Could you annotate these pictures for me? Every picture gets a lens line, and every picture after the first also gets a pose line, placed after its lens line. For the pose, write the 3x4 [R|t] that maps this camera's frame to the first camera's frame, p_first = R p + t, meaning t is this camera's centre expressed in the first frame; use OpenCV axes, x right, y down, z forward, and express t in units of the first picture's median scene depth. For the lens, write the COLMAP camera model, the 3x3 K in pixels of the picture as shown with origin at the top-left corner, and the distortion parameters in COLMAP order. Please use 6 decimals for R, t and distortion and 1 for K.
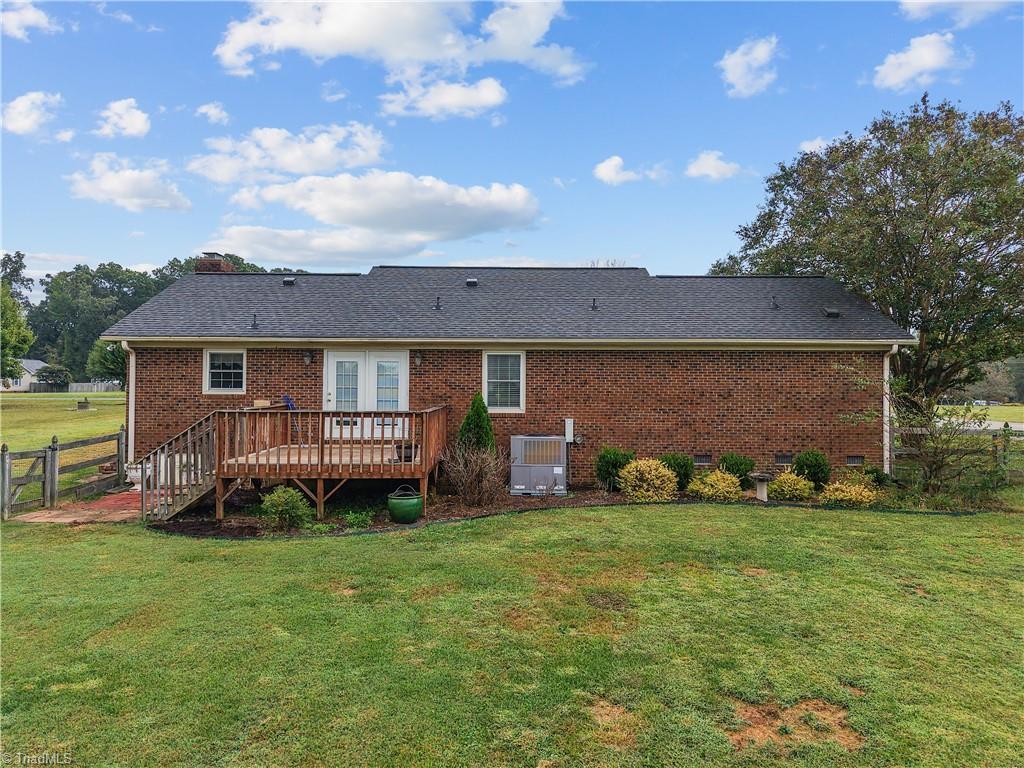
lens RADIAL K [[669.2, 0, 511.1], [0, 669.2, 416.2], [0, 0, 1]] dist [0.032781, -0.026587]
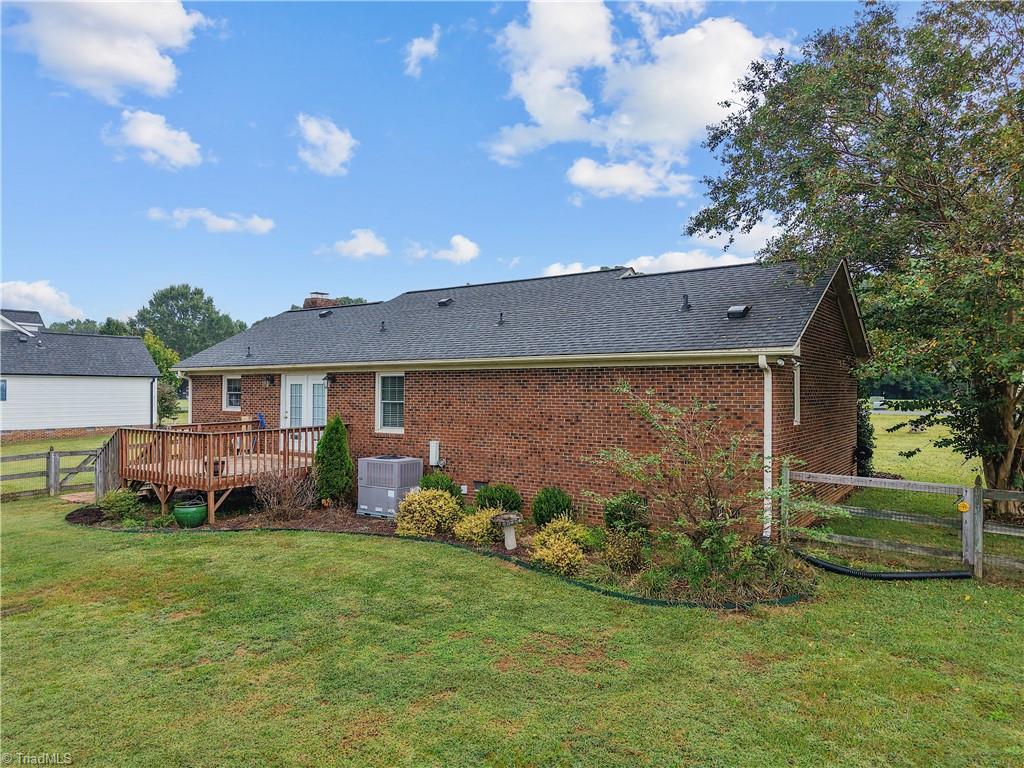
lens RADIAL K [[669.2, 0, 511.1], [0, 669.2, 416.2], [0, 0, 1]] dist [0.032781, -0.026587]
pose [[0.831099, 0.017172, -0.555859, 0.714505], [-0.019188, 0.999813, 0.002197, -0.036646], [0.555793, 0.008840, 0.831274, 0.251390]]
